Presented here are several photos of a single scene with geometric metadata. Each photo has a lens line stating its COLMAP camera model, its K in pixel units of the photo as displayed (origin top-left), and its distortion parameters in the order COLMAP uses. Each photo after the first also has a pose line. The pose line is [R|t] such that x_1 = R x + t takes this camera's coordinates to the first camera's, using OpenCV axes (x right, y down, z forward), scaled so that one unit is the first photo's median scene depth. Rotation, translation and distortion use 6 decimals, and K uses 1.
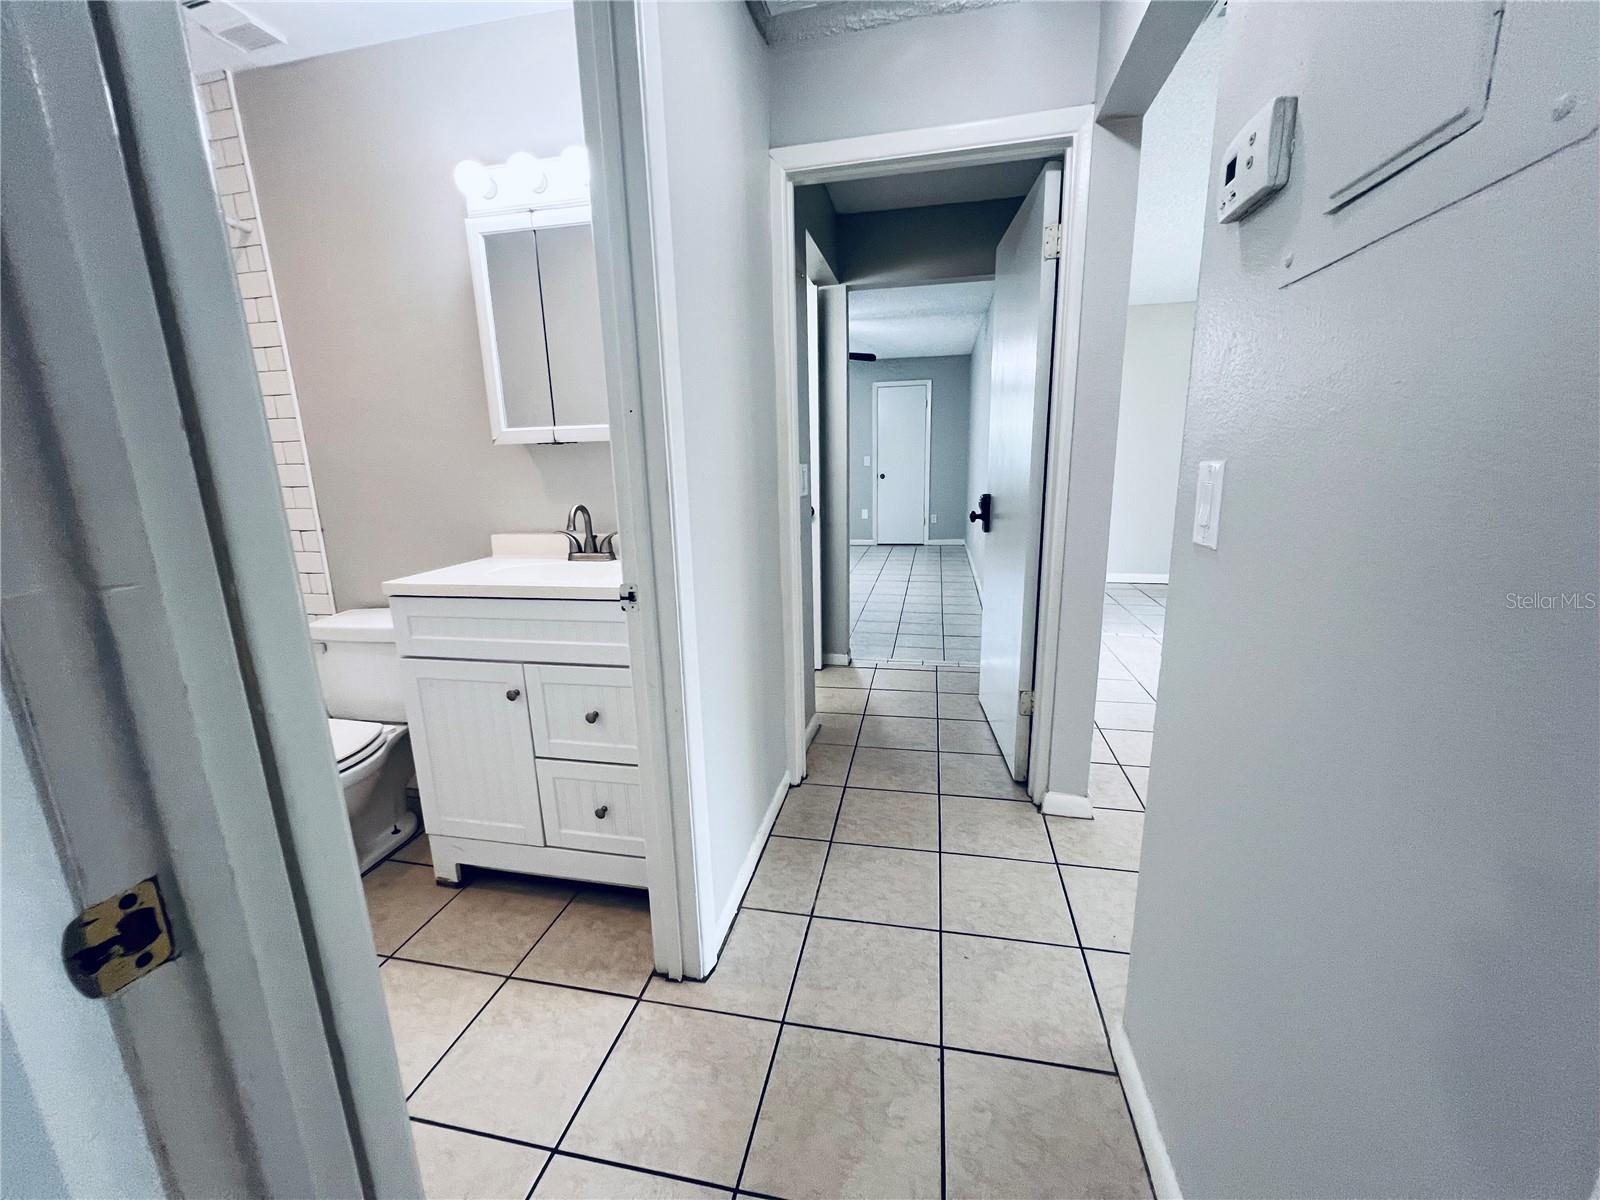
lens RADIAL K [[640.7, 0, 800.1], [0, 640.7, 602.1], [0, 0, 1]] dist [0.003205, 0.000176]
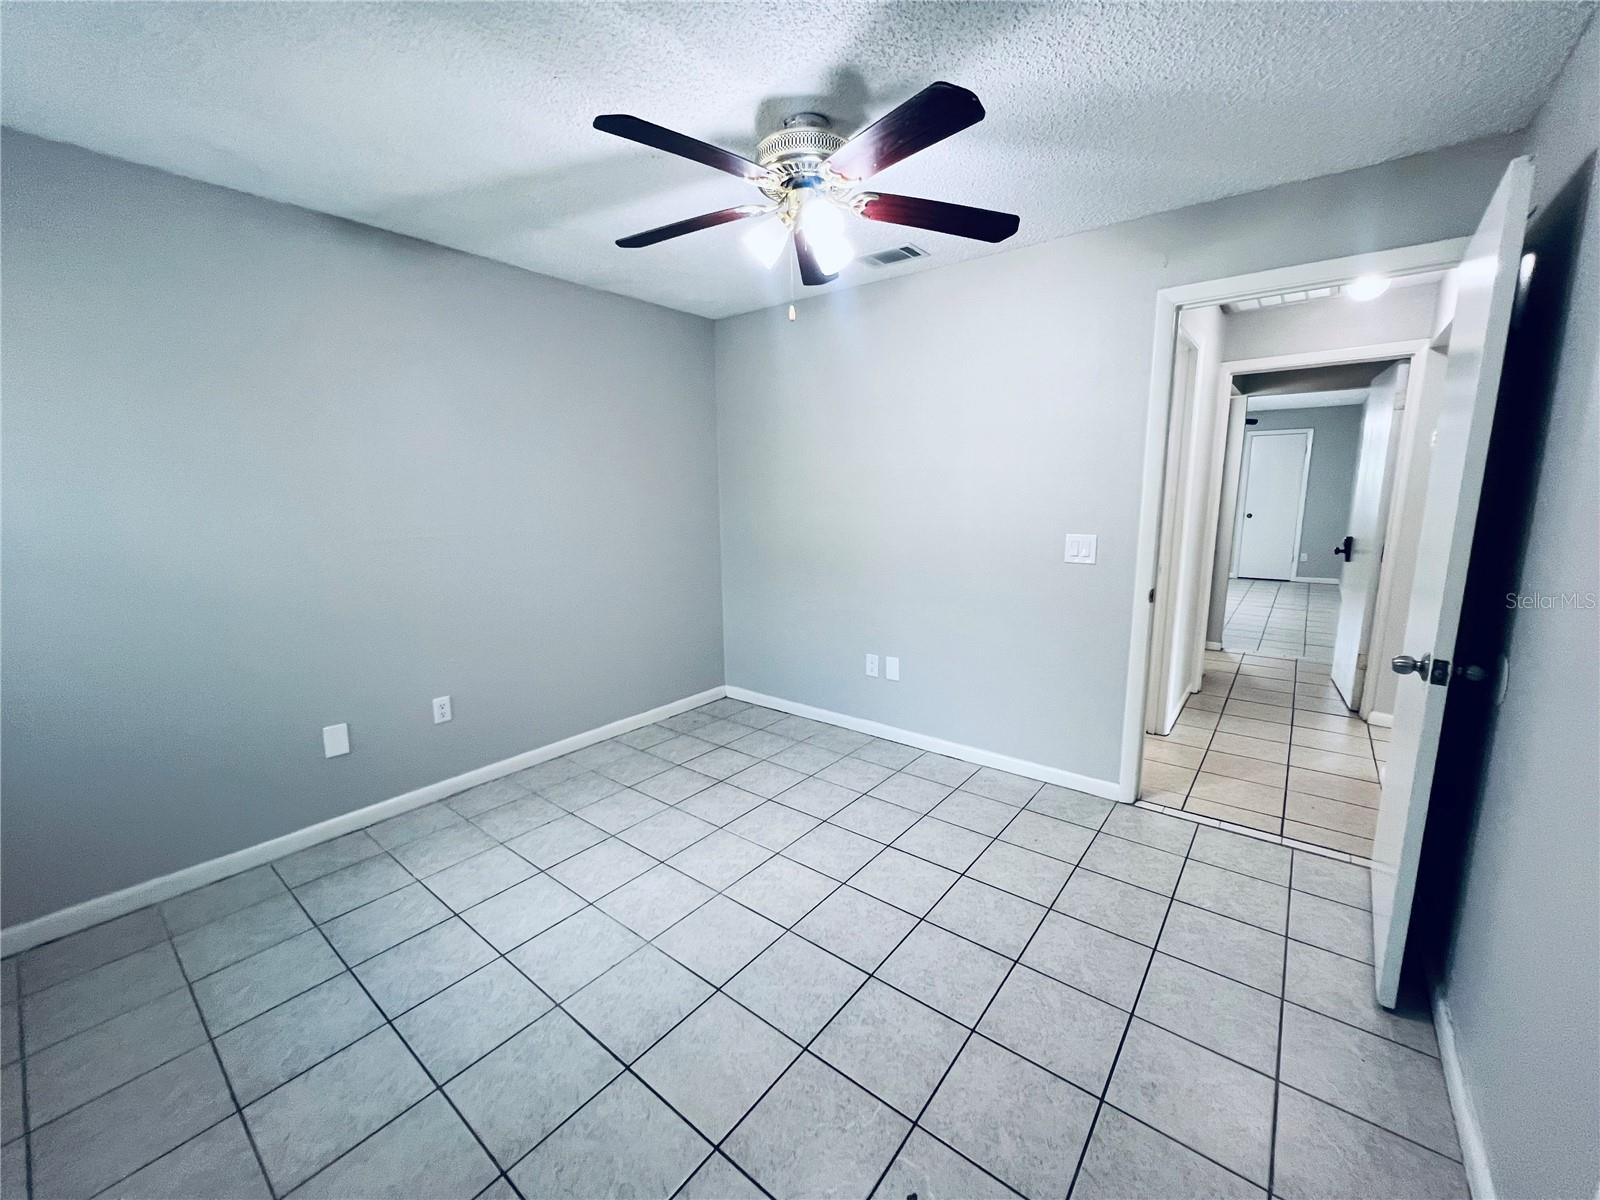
lens RADIAL K [[640.7, 0, 802.6], [0, 640.7, 602.9], [0, 0, 1]] dist [0.003205, 0.000176]
pose [[0.895322, 0.090043, -0.436223, -0.171206], [-0.107226, 0.994123, -0.014873, 0.133889], [0.432320, 0.060090, 0.899716, -0.826241]]
